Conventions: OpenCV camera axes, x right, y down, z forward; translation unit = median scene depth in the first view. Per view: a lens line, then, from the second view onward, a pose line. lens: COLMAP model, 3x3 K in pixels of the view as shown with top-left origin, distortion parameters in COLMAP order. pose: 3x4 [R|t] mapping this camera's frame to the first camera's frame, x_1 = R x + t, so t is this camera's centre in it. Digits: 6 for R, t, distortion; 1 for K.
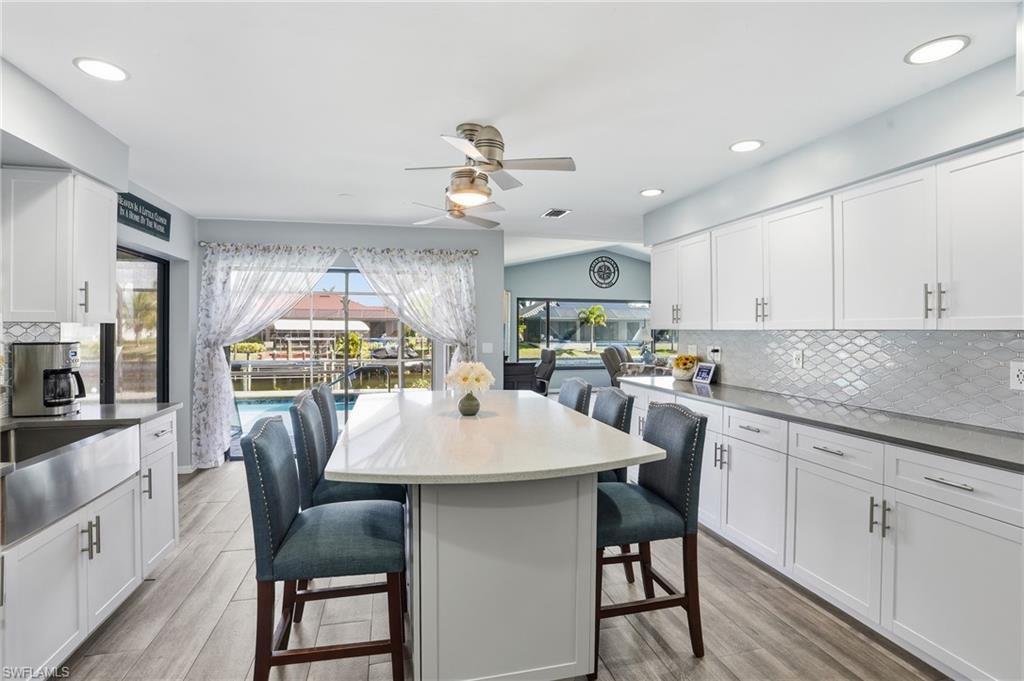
lens RADIAL K [[484.3, 0, 506.8], [0, 484.3, 332.4], [0, 0, 1]] dist [-0.043390, 0.014384]
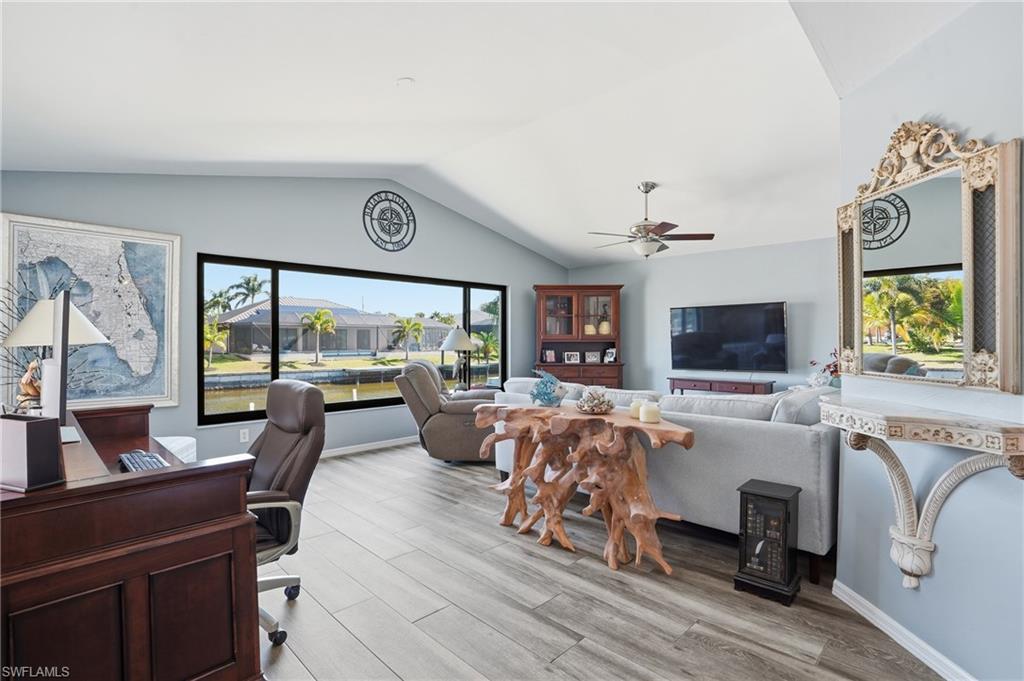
lens RADIAL K [[484.3, 0, 490.2], [0, 484.3, 337.8], [0, 0, 1]] dist [-0.043390, 0.014384]
pose [[0.861914, -0.003330, 0.507044, 0.065608], [0.007182, 0.999958, -0.005640, 0.014123], [-0.507004, 0.008503, 0.861902, 1.130314]]
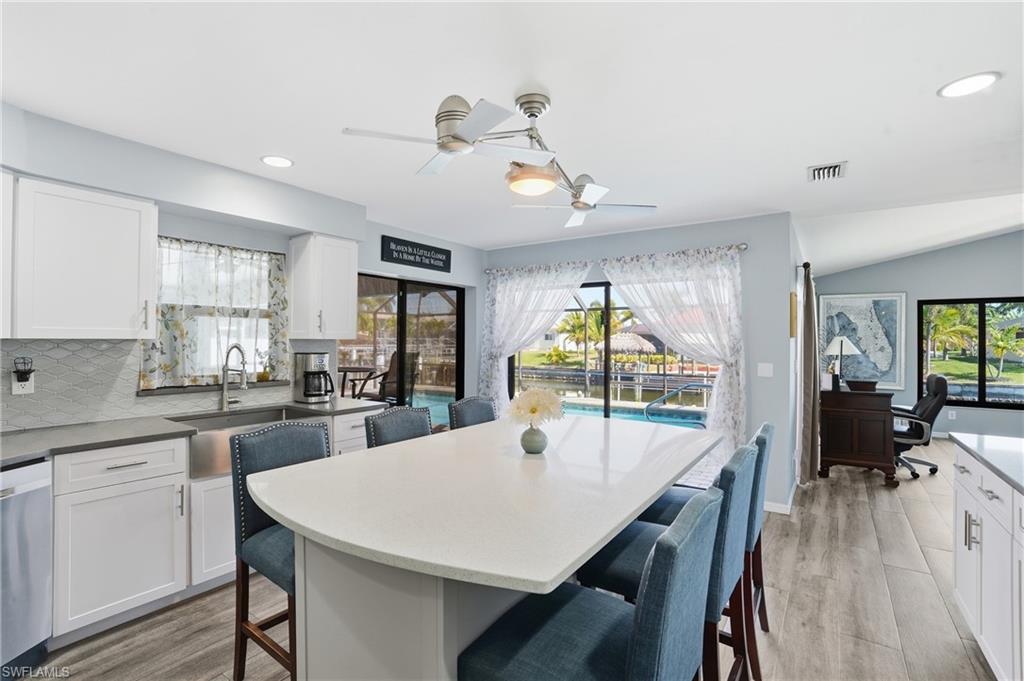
lens RADIAL K [[484.3, 0, 510.4], [0, 484.3, 332.0], [0, 0, 1]] dist [-0.043390, 0.014384]
pose [[0.672836, -0.010932, -0.739711, 0.282258], [-0.009952, 0.999667, -0.023826, -0.006943], [0.739725, 0.023393, 0.672502, 0.234783]]
